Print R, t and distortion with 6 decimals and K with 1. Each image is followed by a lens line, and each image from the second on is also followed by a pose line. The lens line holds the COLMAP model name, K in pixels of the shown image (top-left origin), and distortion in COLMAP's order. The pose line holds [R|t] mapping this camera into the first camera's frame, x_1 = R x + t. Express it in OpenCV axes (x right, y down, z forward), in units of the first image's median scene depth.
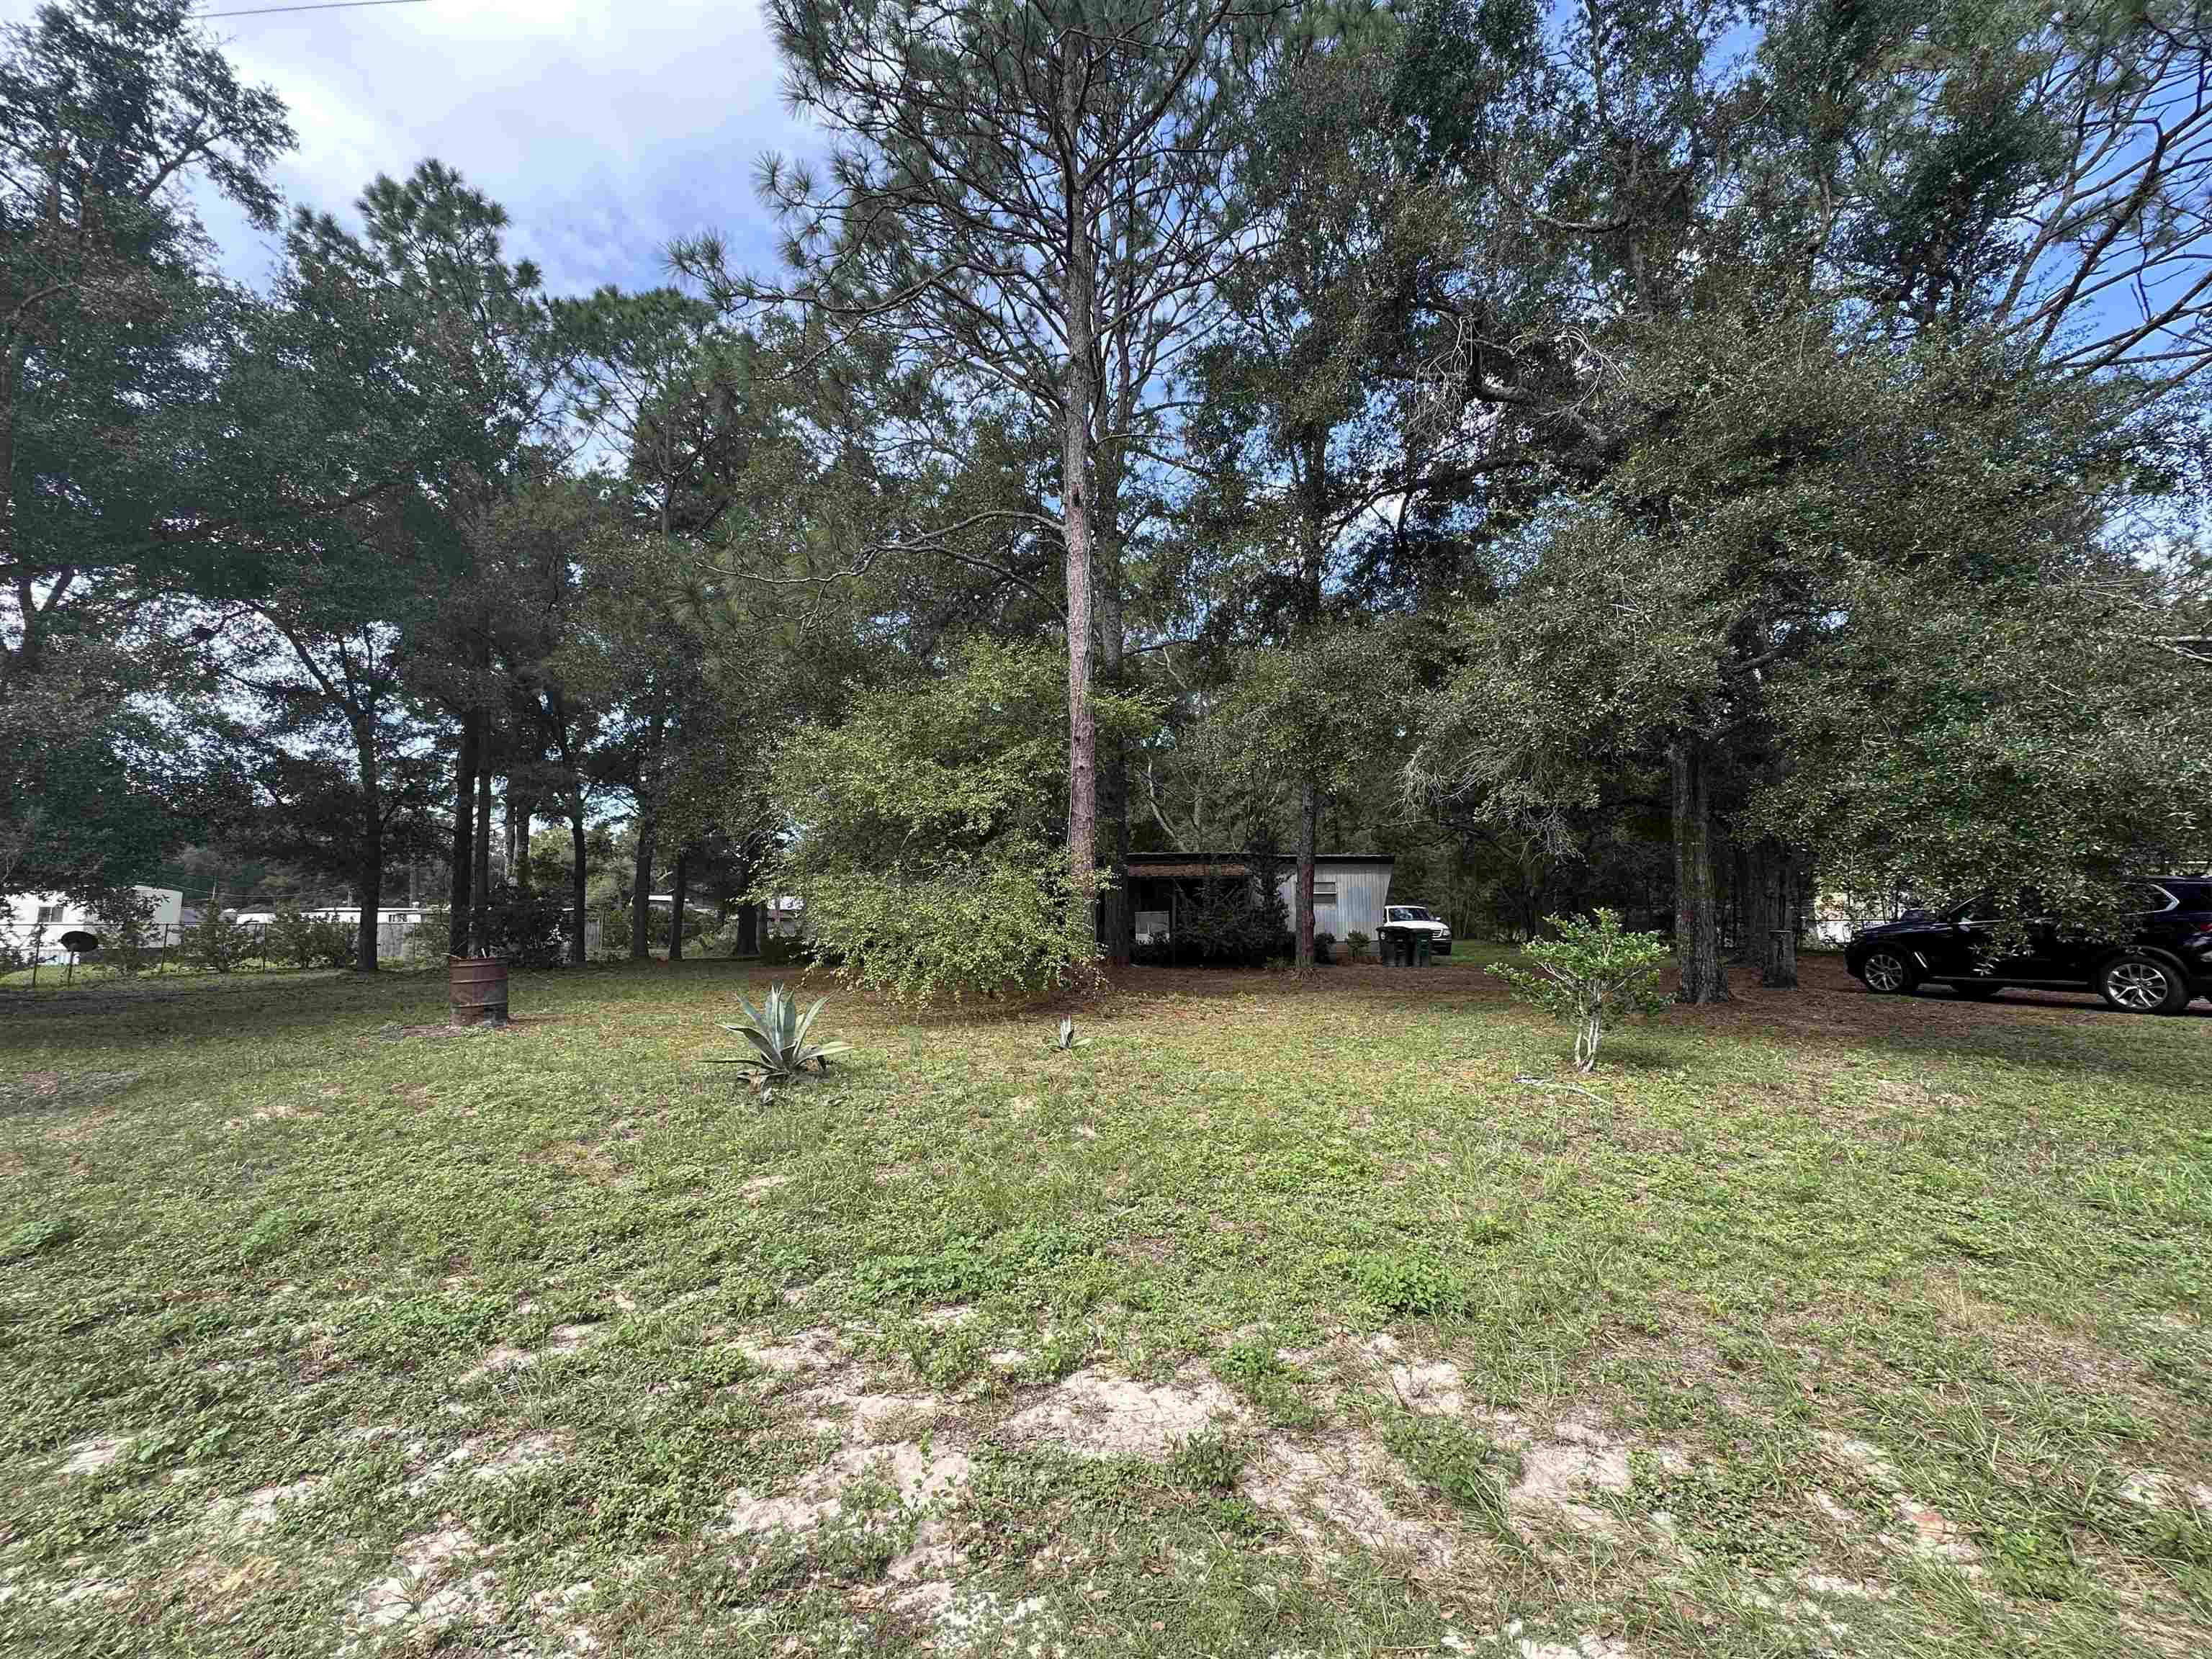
lens RADIAL K [[882.9, 0, 1106.0], [0, 882.9, 829.5], [0, 0, 1]] dist [0.000751, 0.000561]
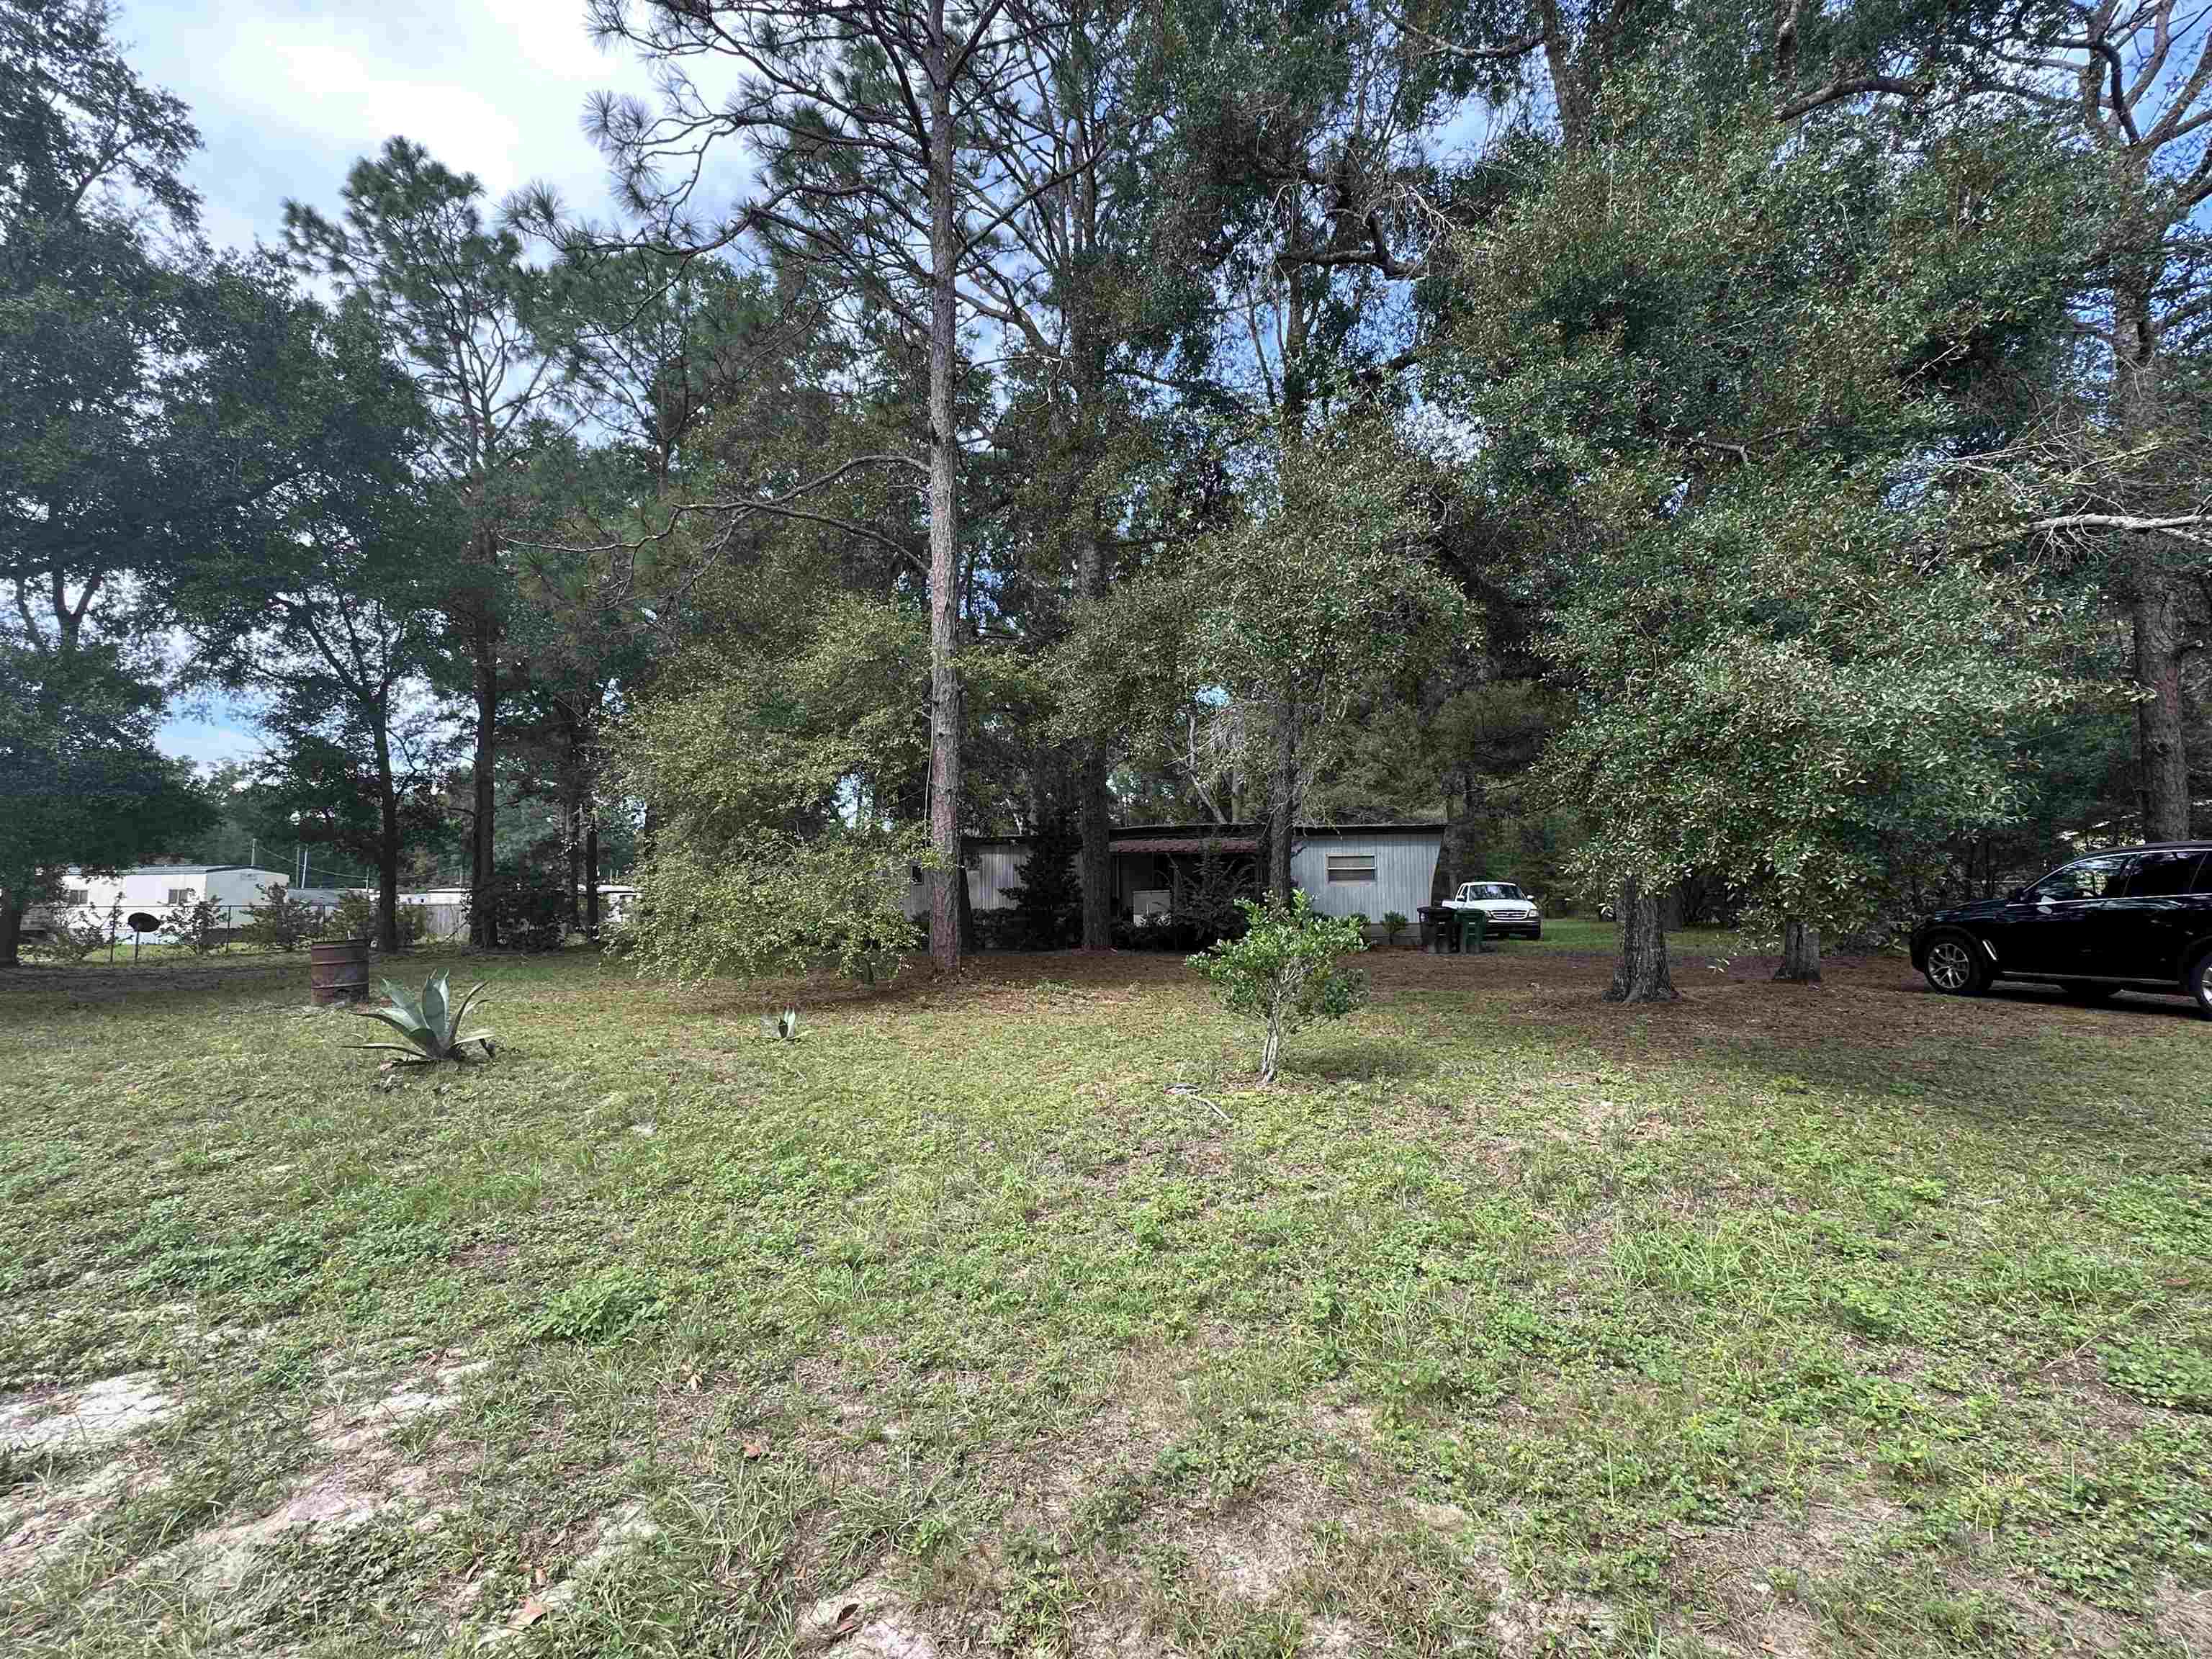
lens RADIAL K [[974.3, 0, 1106.0], [0, 974.3, 829.5], [0, 0, 1]] dist [0.004283, 0.000079]
pose [[0.987079, -0.013812, -0.159640, 0.270592], [0.018817, 0.999376, 0.029883, 0.000735], [0.159127, -0.032501, 0.986723, 0.027209]]
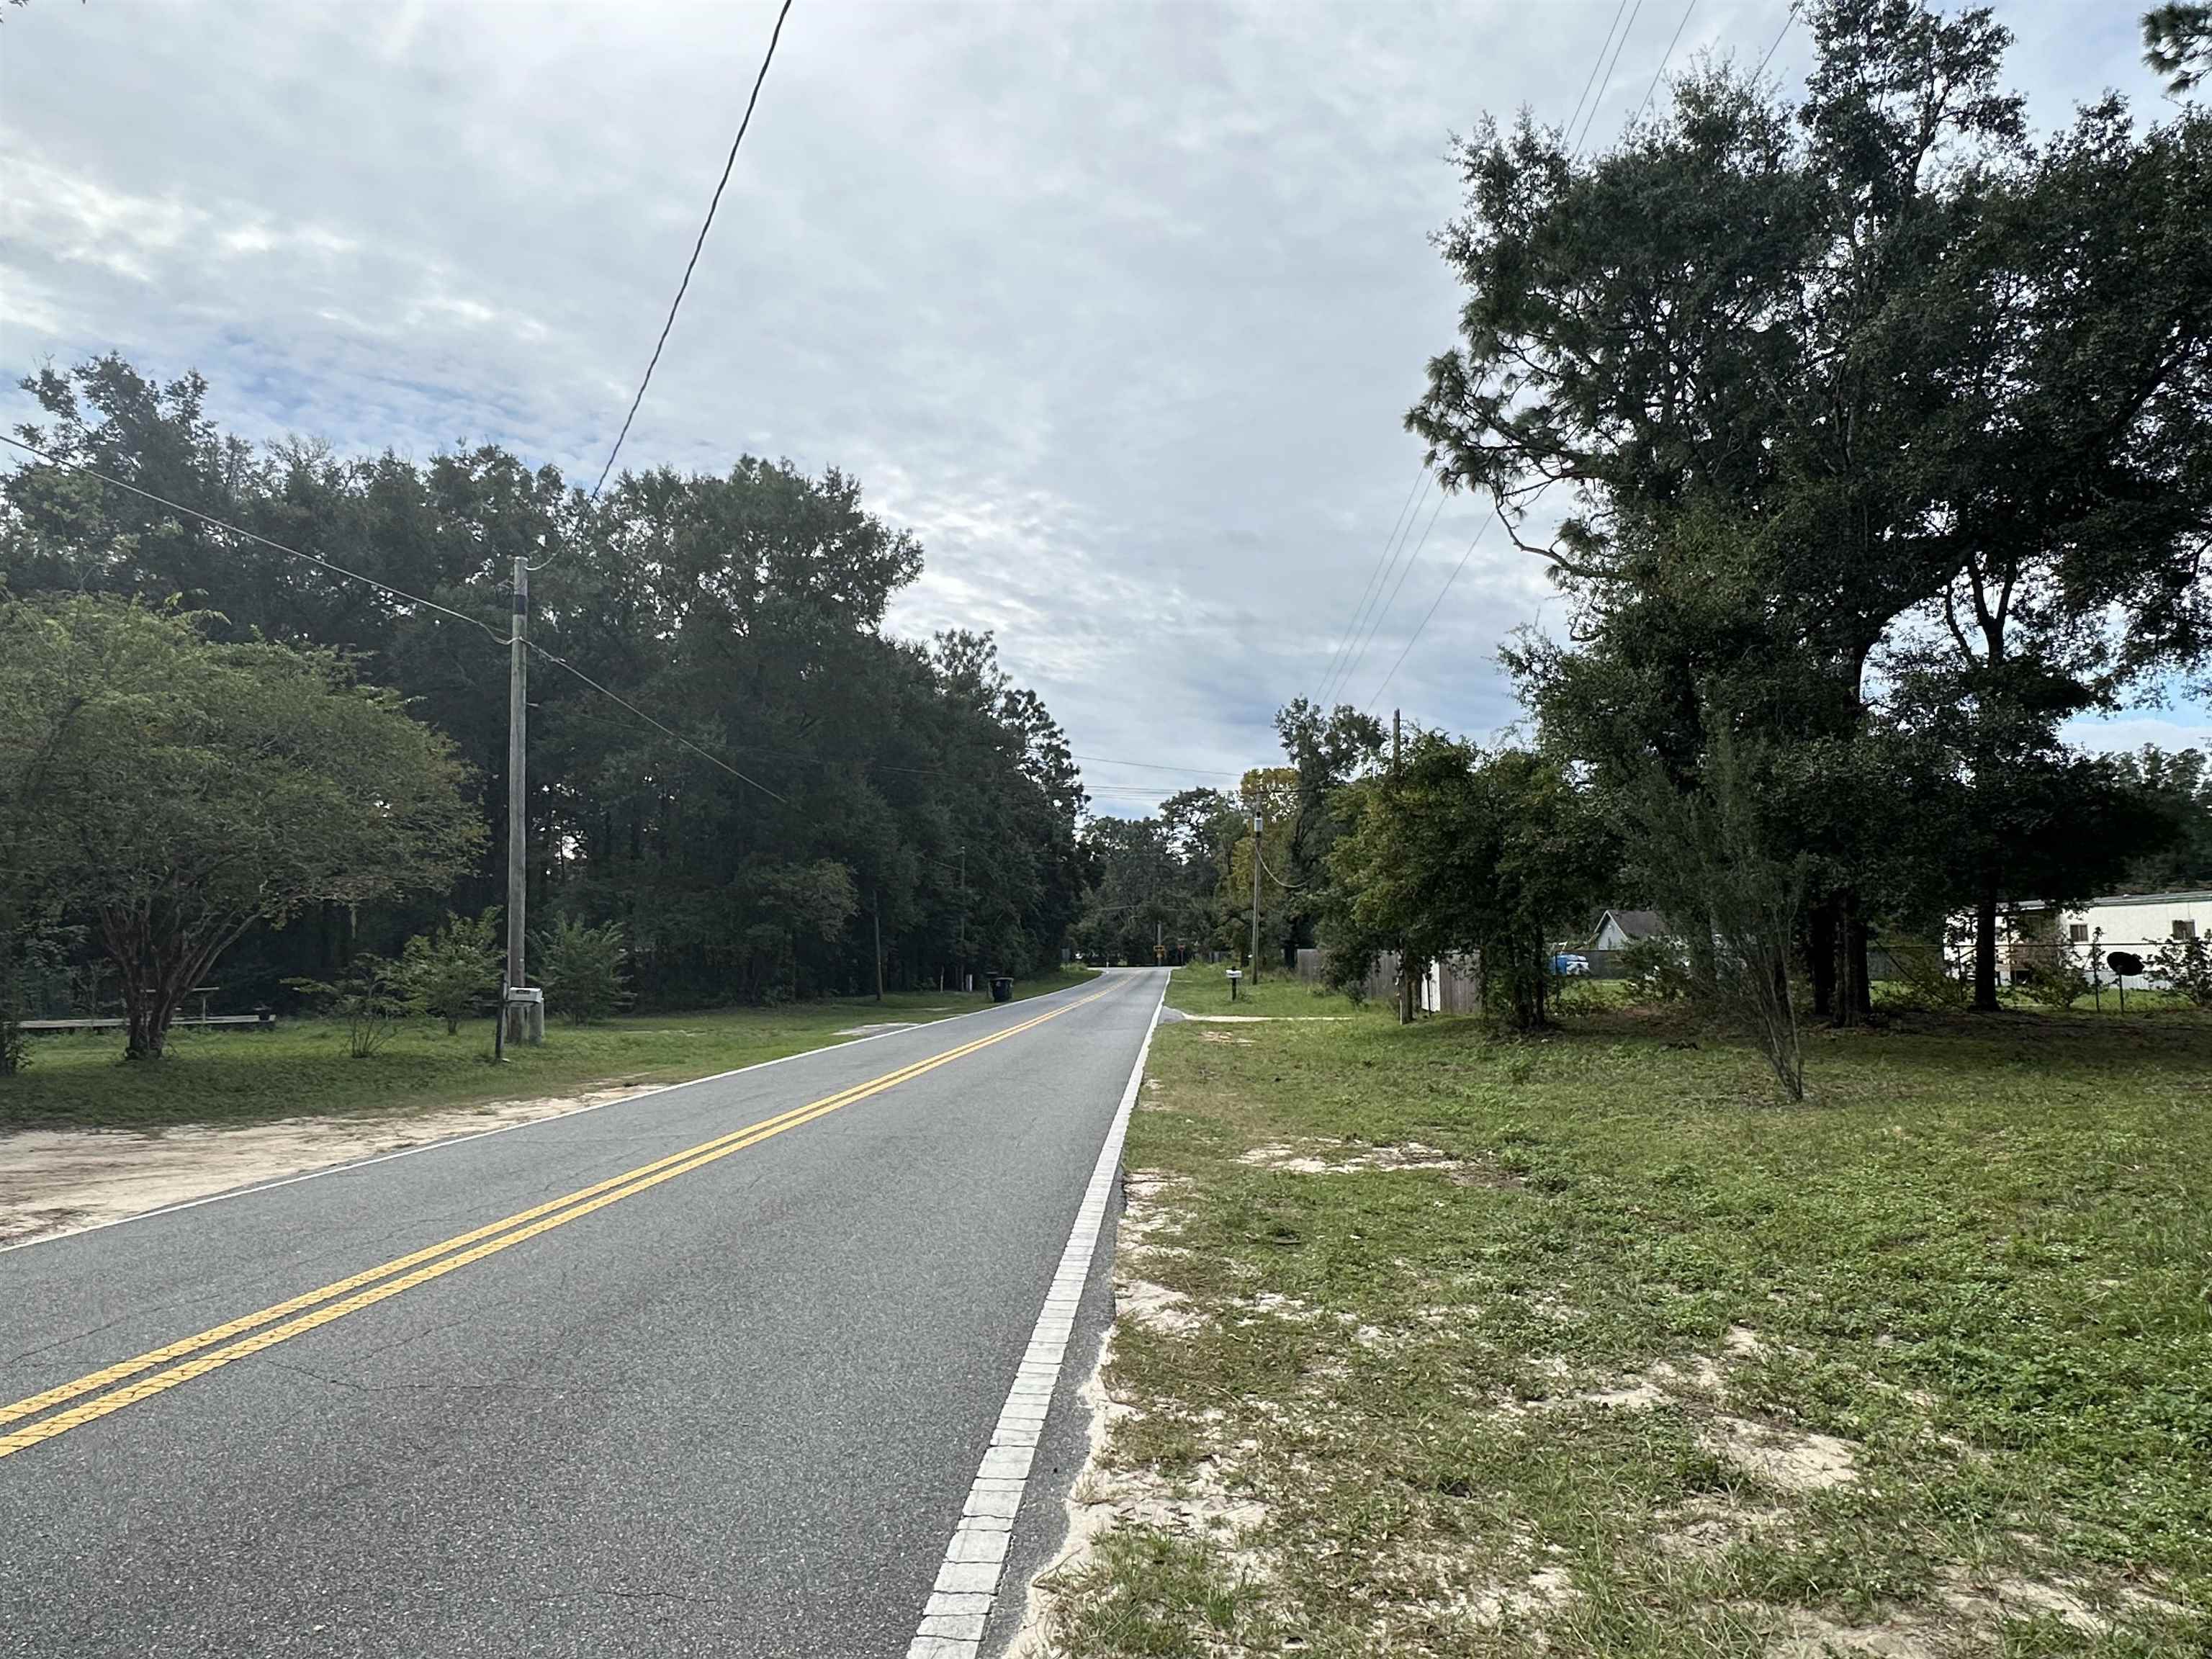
lens RADIAL K [[1343.1, 0, 1106.0], [0, 1343.1, 829.5], [0, 0, 1]] dist [-0.000081, -0.000512]
pose [[-0.046864, -0.089828, -0.994854, 0.337797], [0.116306, 0.988684, -0.094749, 0.004689], [0.992107, -0.120148, -0.035886, 0.083704]]
